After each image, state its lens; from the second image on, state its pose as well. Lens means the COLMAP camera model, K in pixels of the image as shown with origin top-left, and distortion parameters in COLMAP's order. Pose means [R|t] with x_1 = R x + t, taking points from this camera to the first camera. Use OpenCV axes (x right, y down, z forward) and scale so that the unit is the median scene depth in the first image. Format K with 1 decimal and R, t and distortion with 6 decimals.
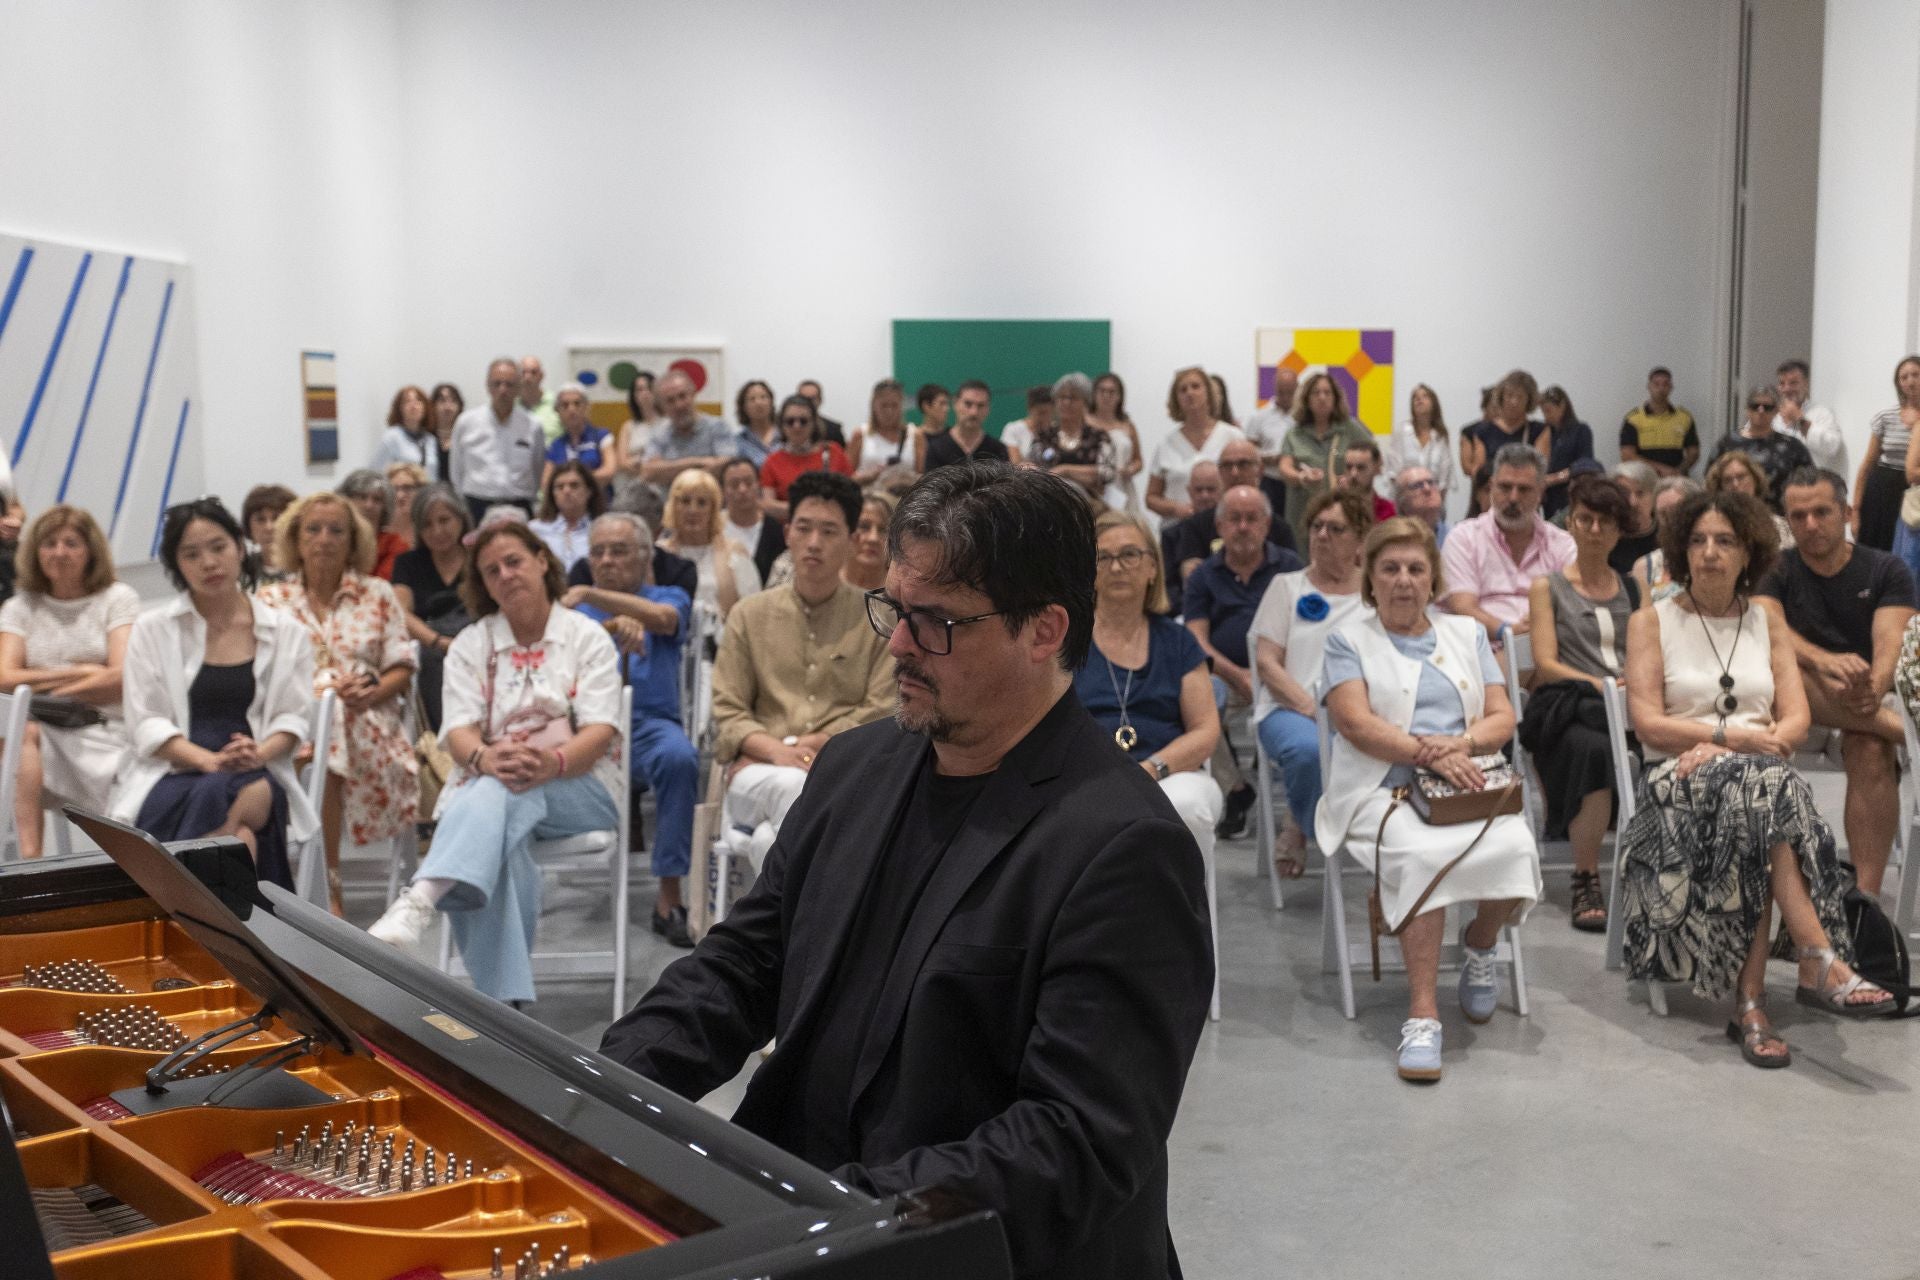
lens RADIAL K [[2004.2, 0, 960.0], [0, 2004.2, 640.0], [0, 0, 1]] dist [0.015843, 0.009191]
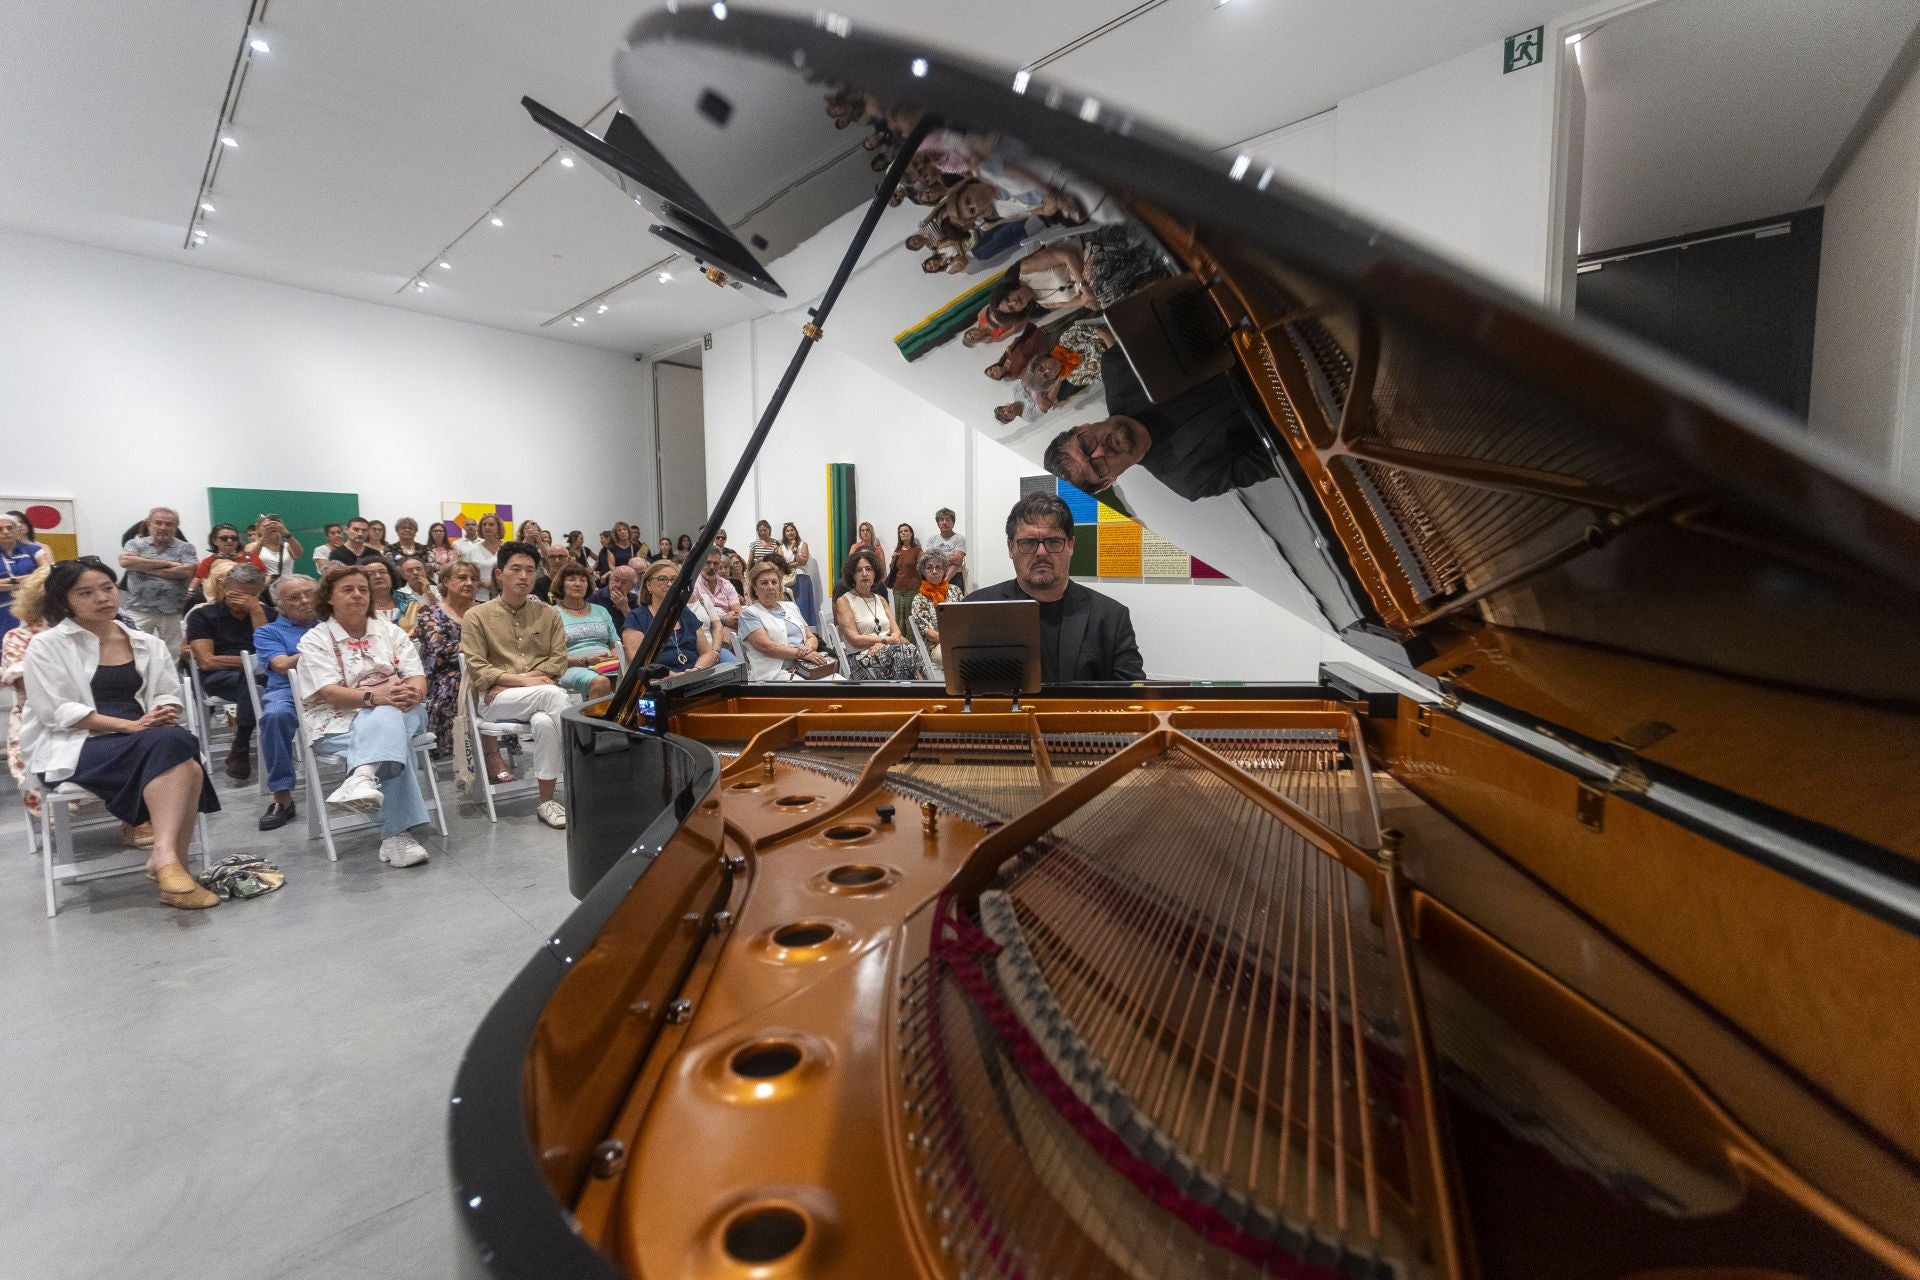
lens RADIAL K [[872.8, 0, 960.0], [0, 872.8, 640.0], [0, 0, 1]] dist [0.000808, 0.000687]
pose [[0.714447, -0.072551, 0.695918, -0.367889], [0.082702, 0.996394, 0.018972, 0.034063], [-0.694785, 0.043999, 0.717871, 0.072656]]
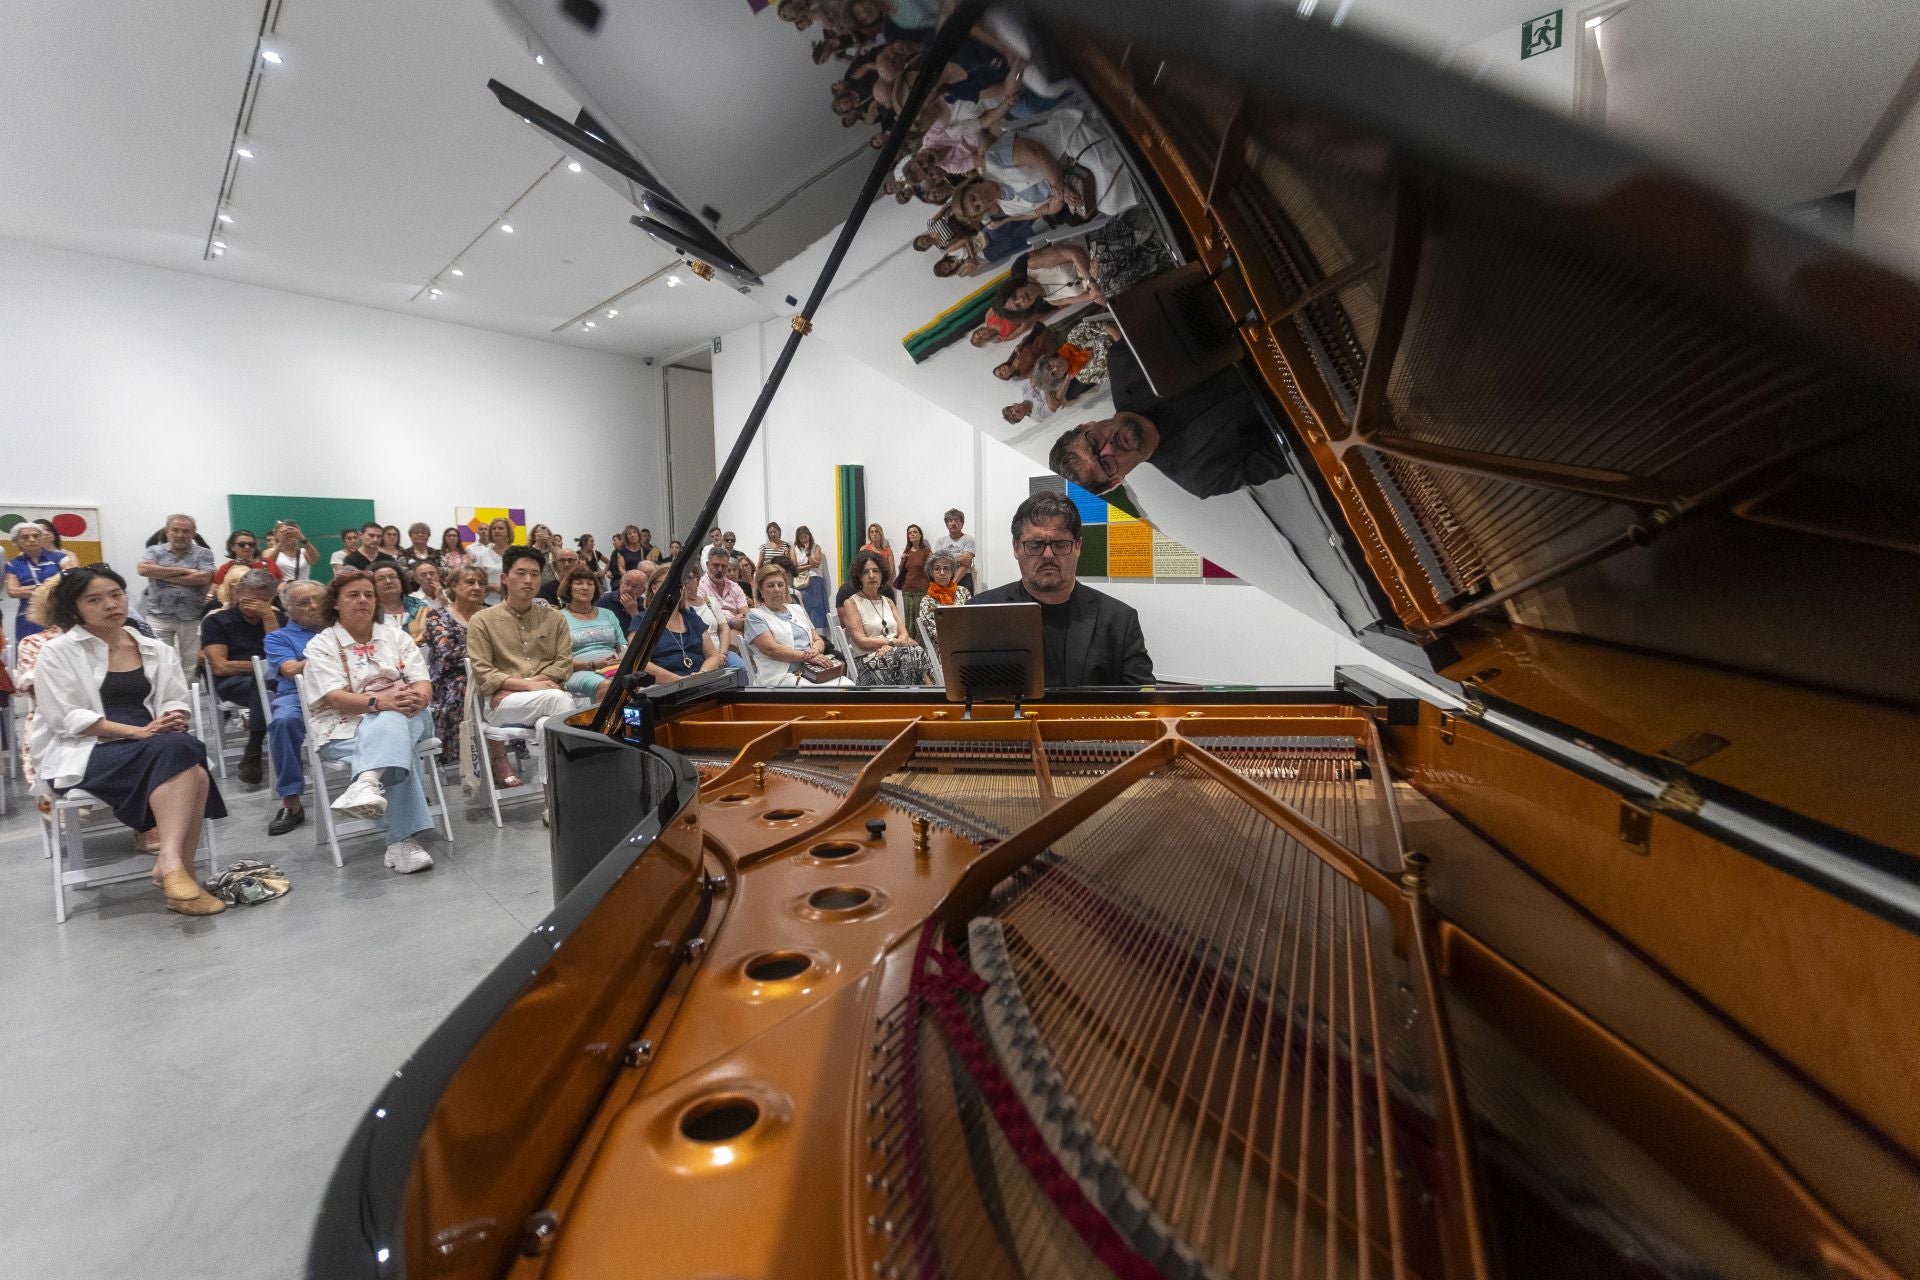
lens RADIAL K [[873.1, 0, 952.5], [0, 873.1, 638.9], [0, 0, 1]] dist [-0.000023, -0.000135]
pose [[0.728947, -0.074357, 0.680520, -0.356359], [0.087774, 0.996030, 0.014811, 0.033358], [-0.678919, 0.048936, 0.732580, 0.077861]]
